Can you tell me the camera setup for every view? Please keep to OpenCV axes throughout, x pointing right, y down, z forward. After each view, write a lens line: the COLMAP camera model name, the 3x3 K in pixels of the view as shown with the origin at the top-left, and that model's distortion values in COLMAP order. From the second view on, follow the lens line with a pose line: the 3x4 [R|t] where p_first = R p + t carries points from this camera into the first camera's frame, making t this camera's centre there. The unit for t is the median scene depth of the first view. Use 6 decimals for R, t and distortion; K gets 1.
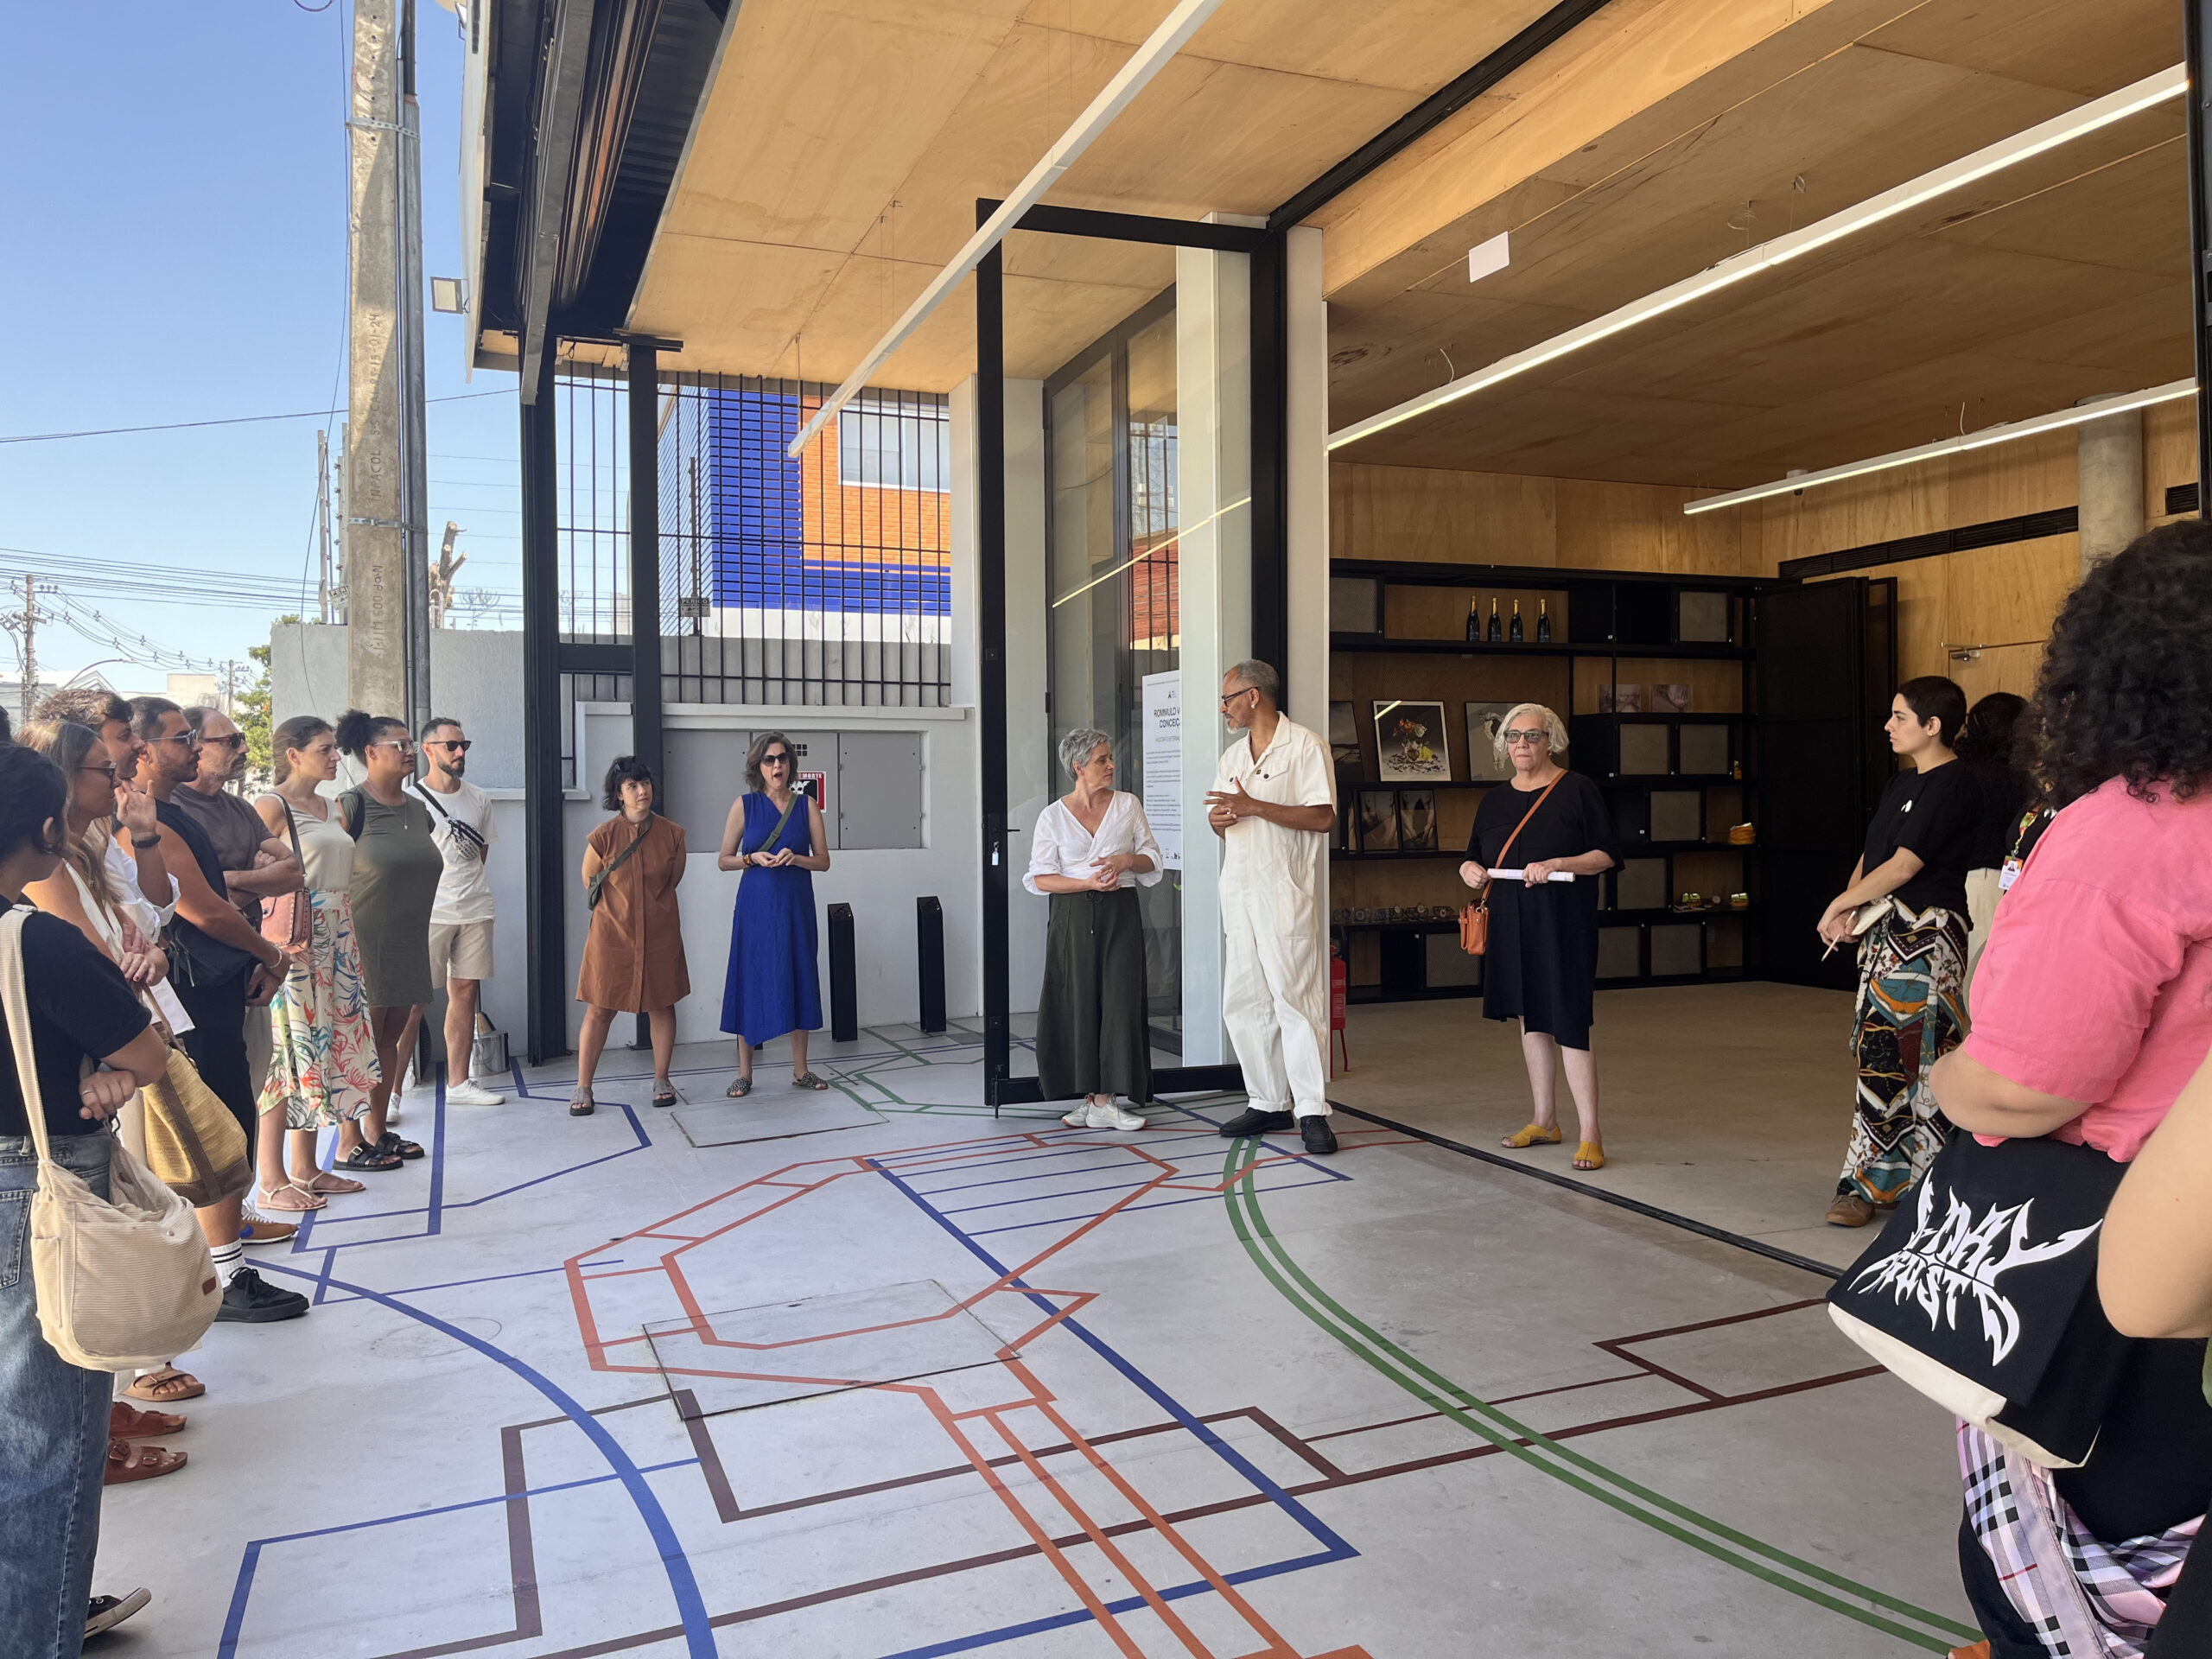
lens RADIAL K [[1686.5, 0, 1106.0], [0, 1686.5, 829.5], [0, 0, 1]] dist [0.027817, 0.001228]
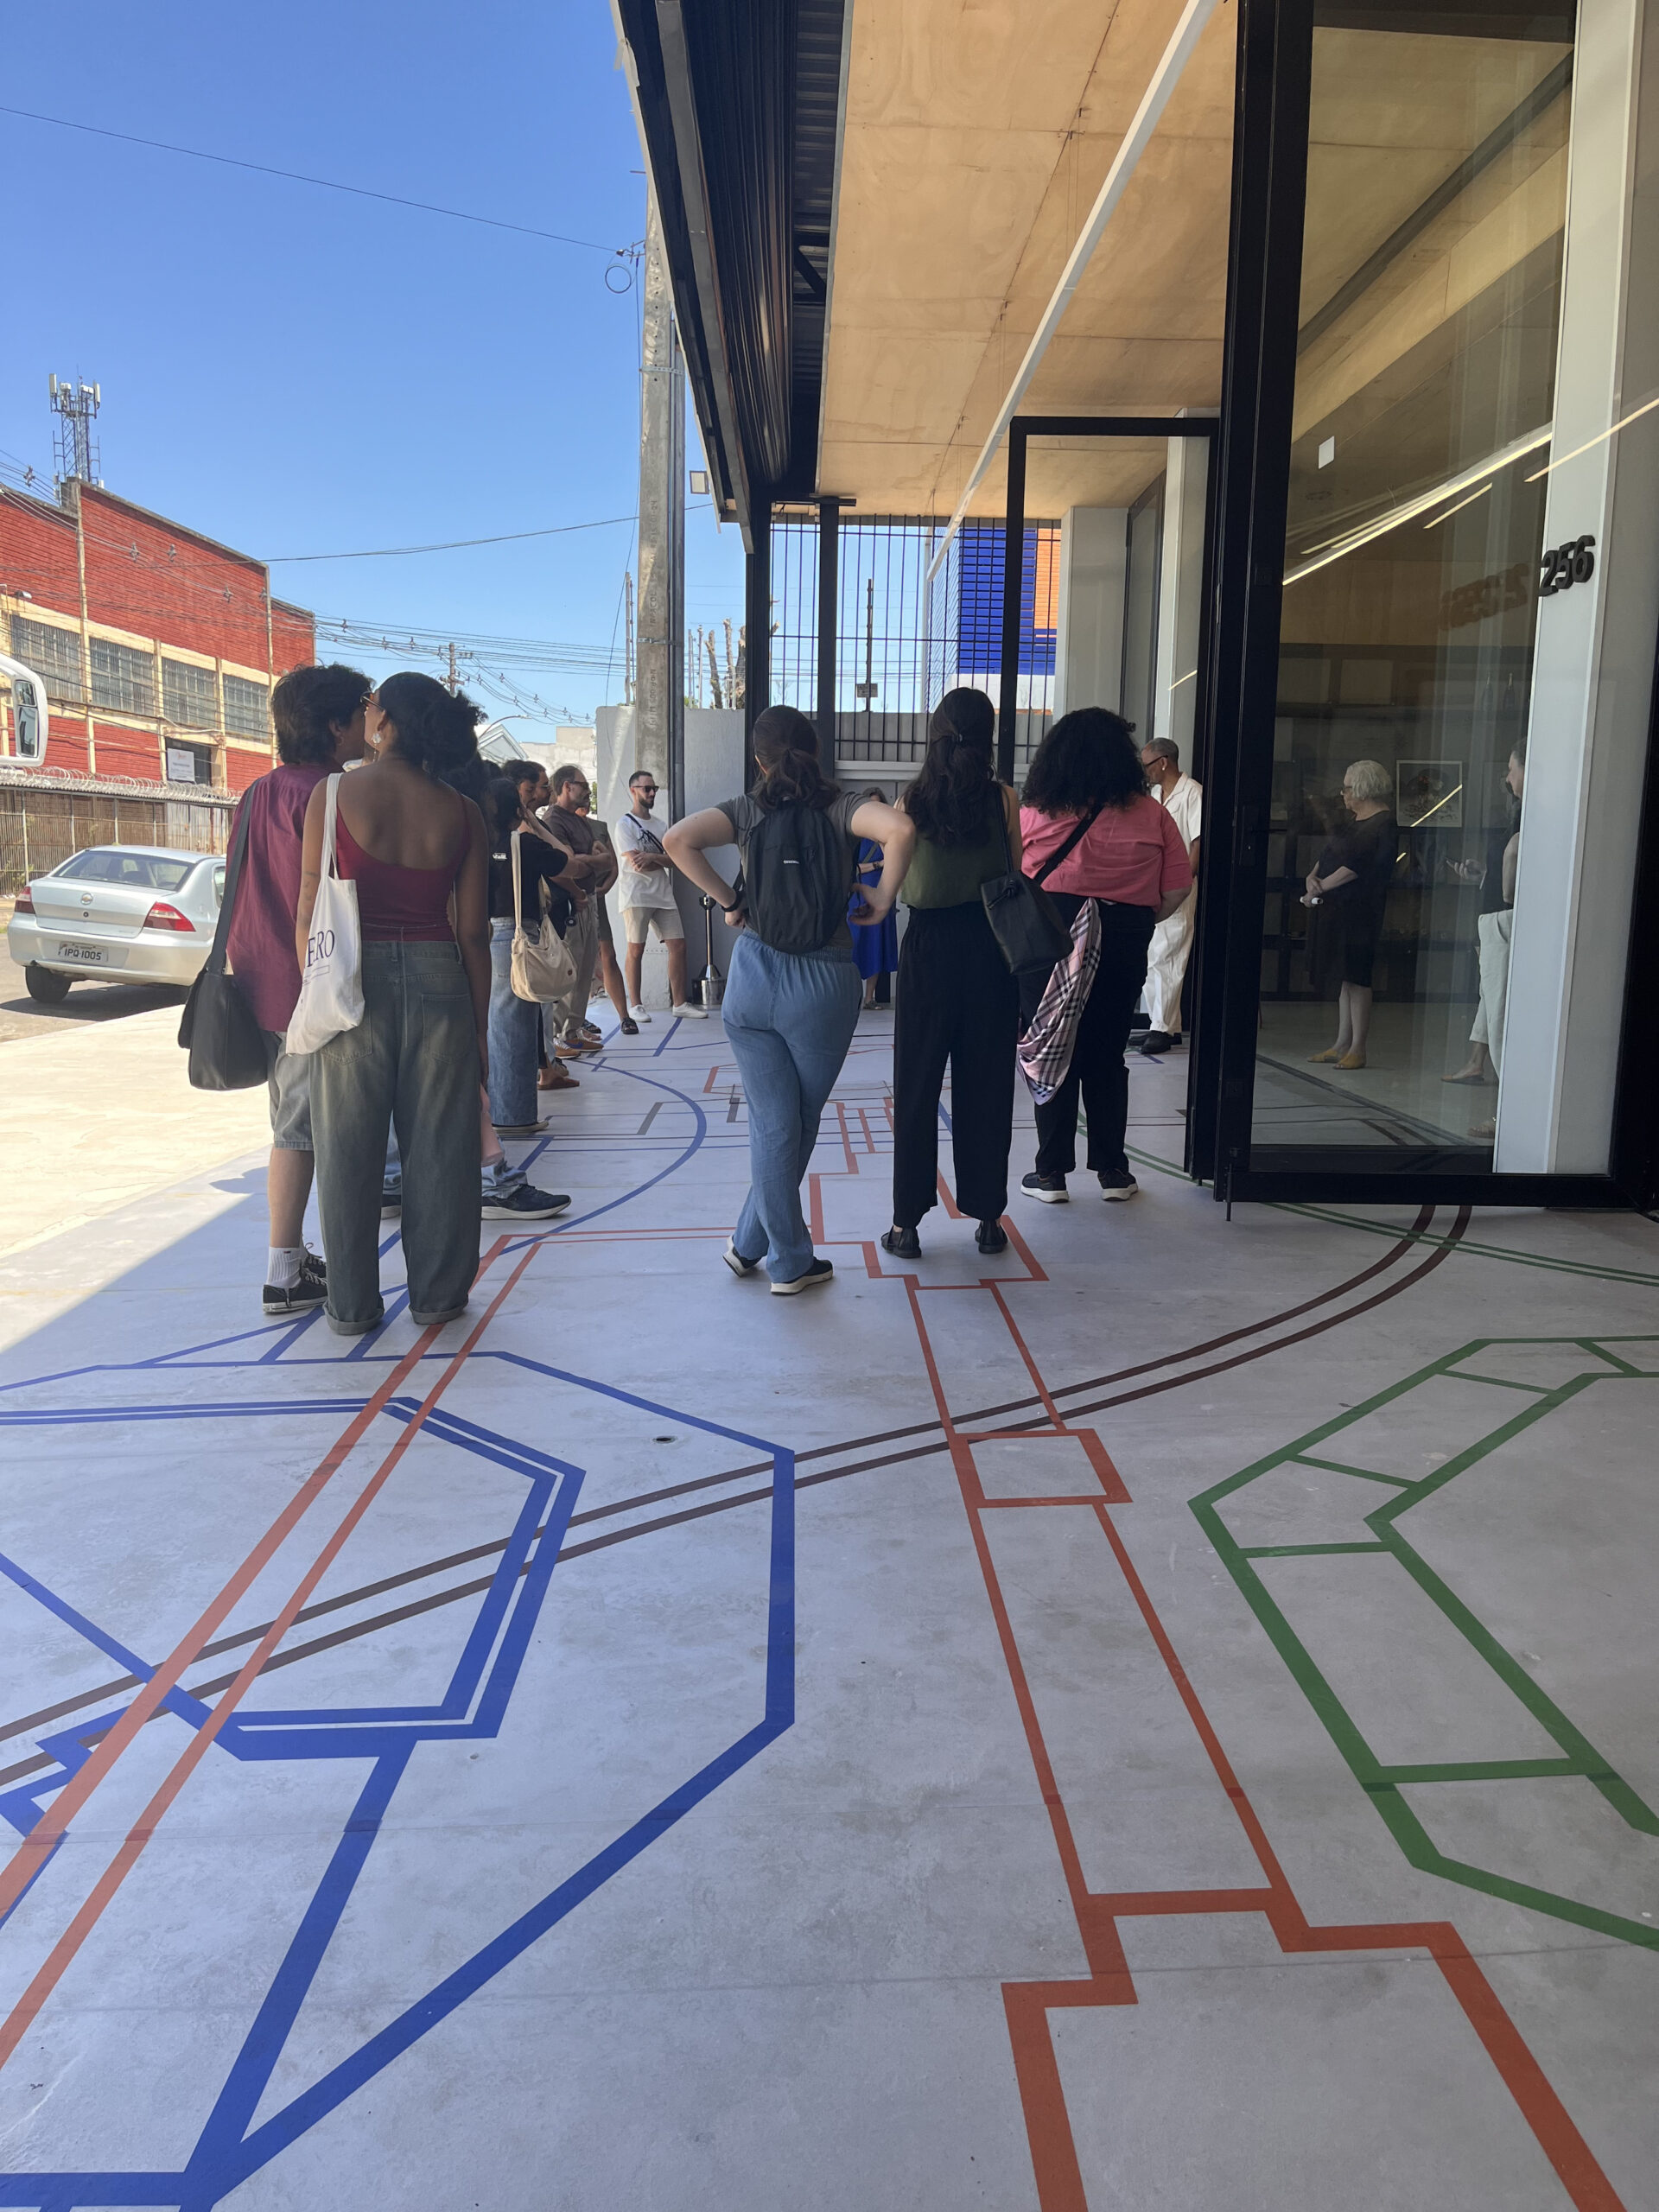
lens RADIAL K [[1686.5, 0, 829.5], [0, 1686.5, 1106.0], [0, 0, 1]] dist [0.027817, 0.001228]
pose [[0.940373, 0.074278, -0.331935, 0.234258], [-0.029568, 0.990022, 0.137773, 0.018560], [0.338857, -0.119743, 0.933187, -0.382458]]
